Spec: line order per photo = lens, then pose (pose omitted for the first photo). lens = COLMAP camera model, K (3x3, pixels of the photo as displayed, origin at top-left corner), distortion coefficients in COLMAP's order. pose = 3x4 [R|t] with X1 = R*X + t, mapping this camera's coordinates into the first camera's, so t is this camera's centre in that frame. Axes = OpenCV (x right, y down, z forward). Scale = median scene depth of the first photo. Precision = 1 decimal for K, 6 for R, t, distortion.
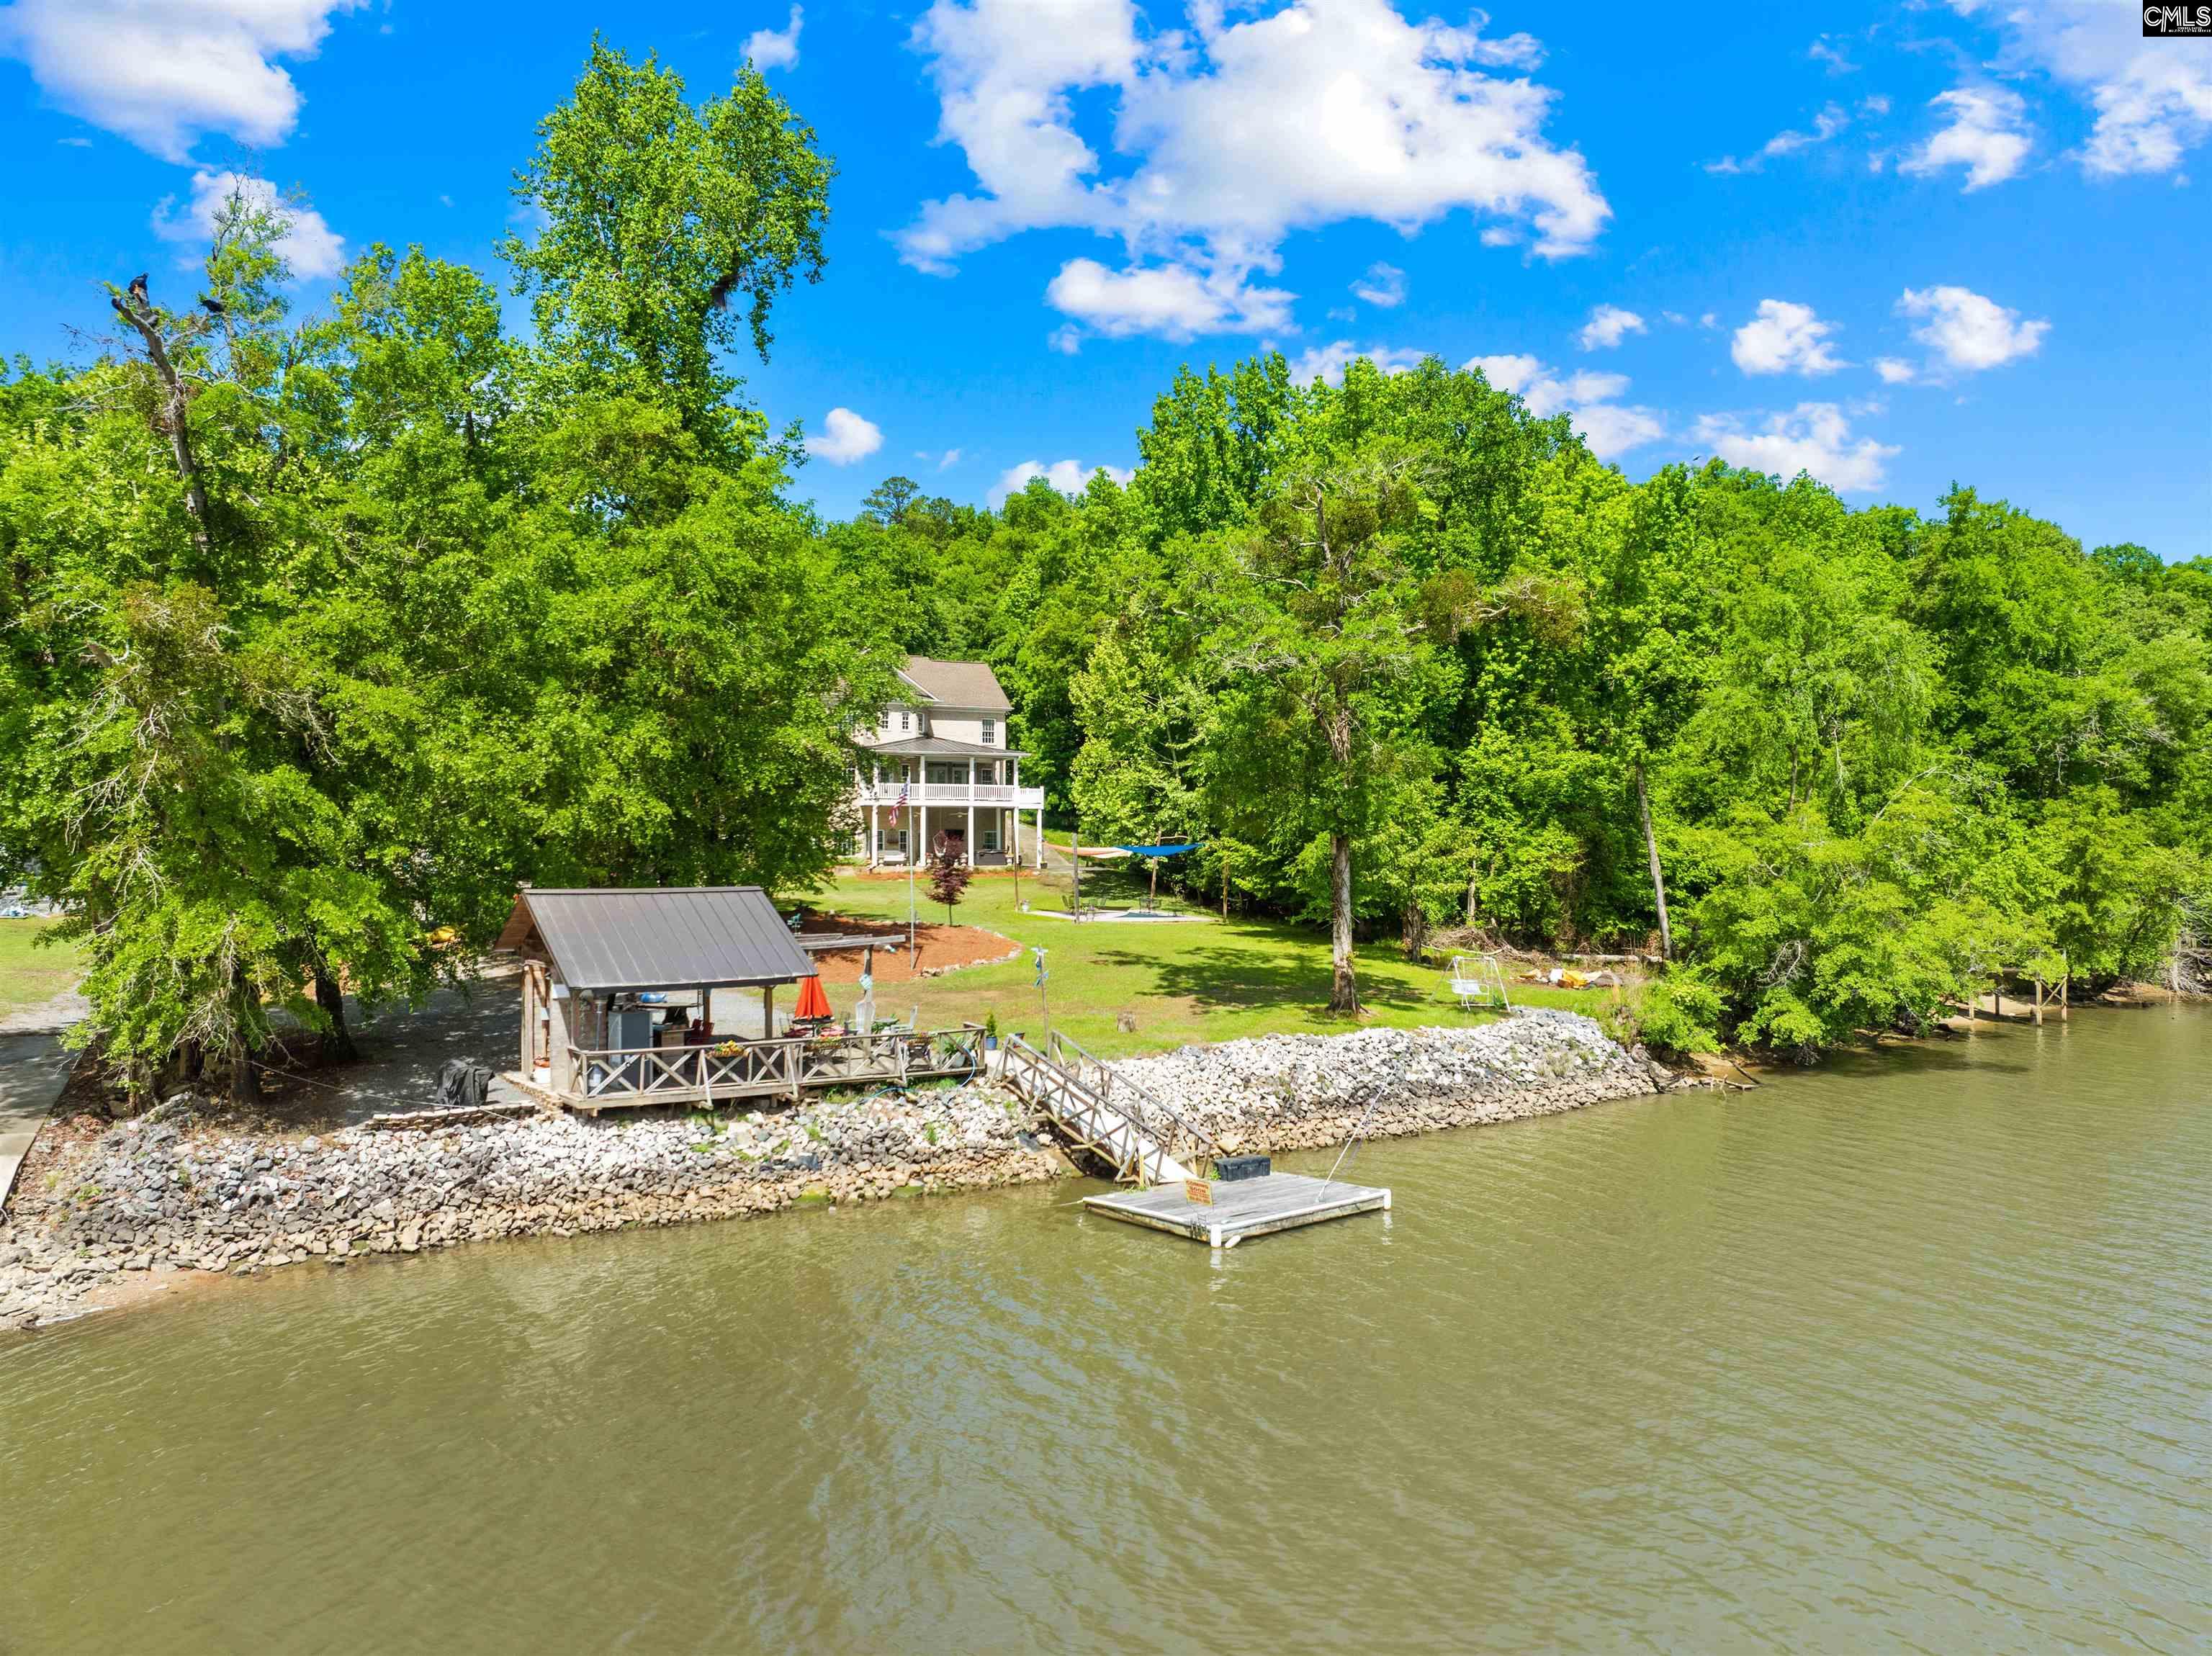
lens RADIAL K [[1571.6, 0, 1106.0], [0, 1571.6, 828.0], [0, 0, 1]] dist [-0.042717, -0.004630]
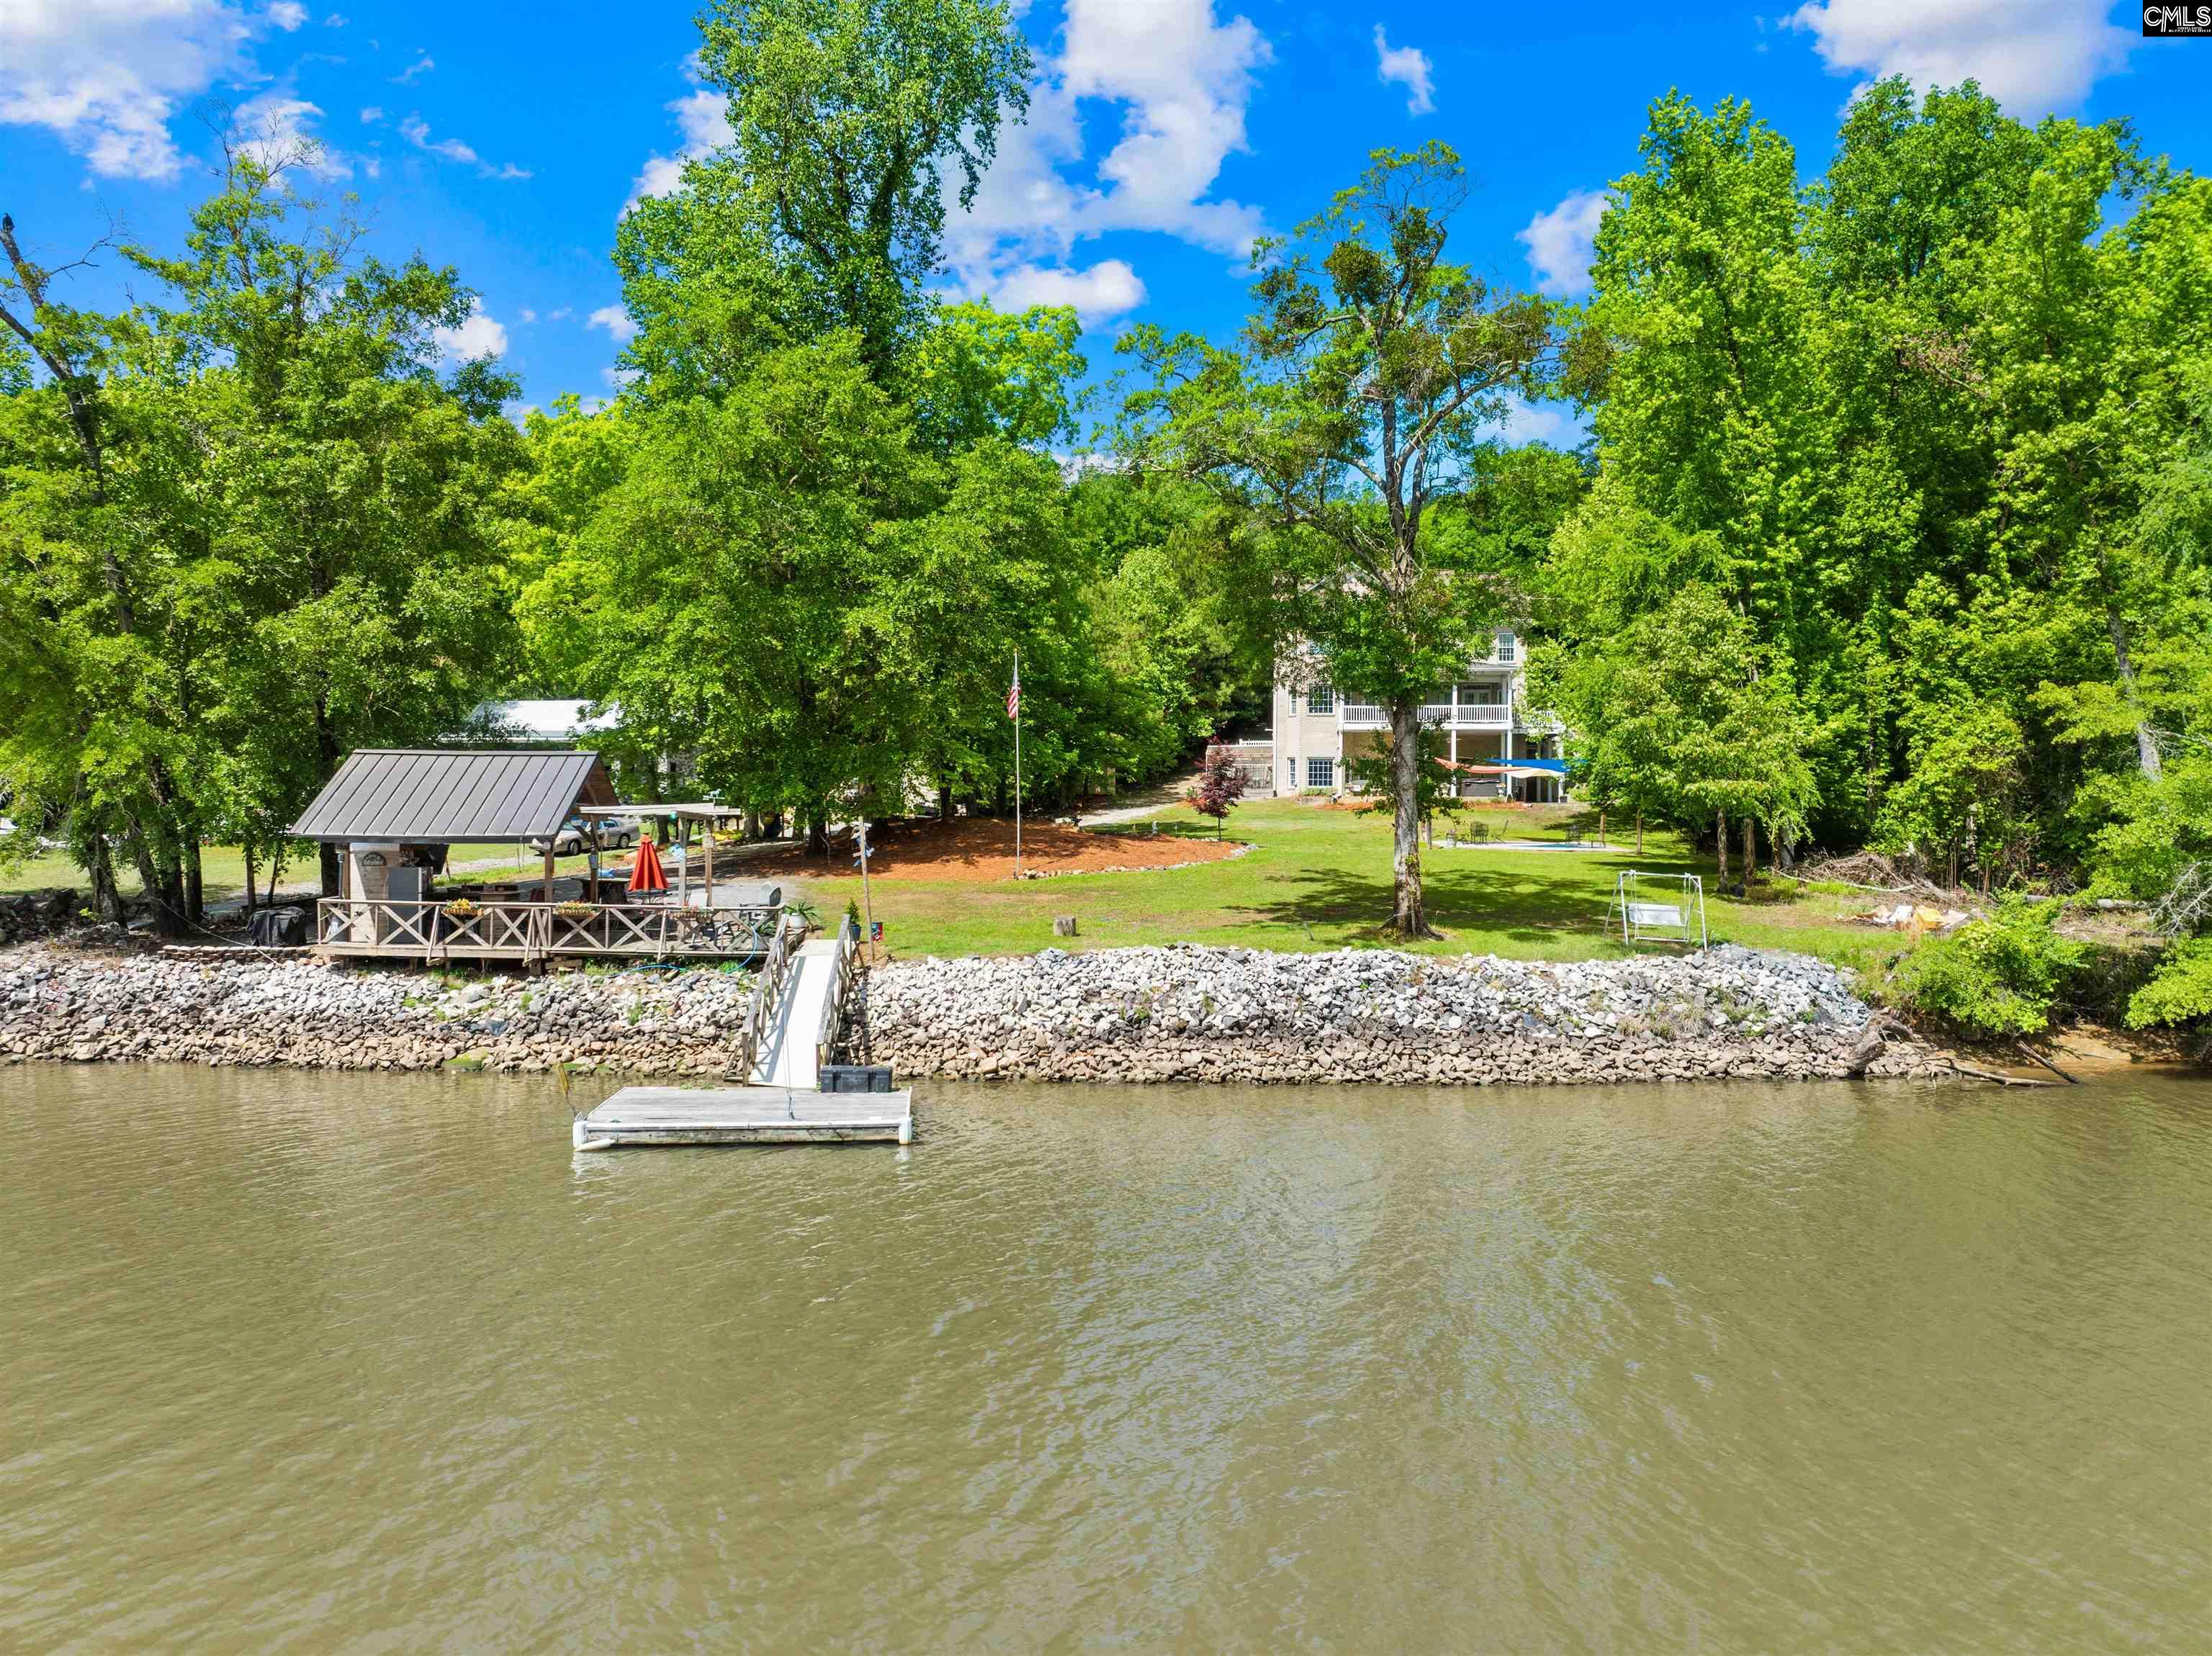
lens RADIAL K [[1571.6, 0, 1106.0], [0, 1571.6, 828.0], [0, 0, 1]] dist [-0.042717, -0.004630]
pose [[0.837459, 0.006891, -0.546457, 0.585673], [0.000573, 0.999909, 0.013487, 0.074692], [0.546500, -0.011608, 0.837379, 0.383305]]
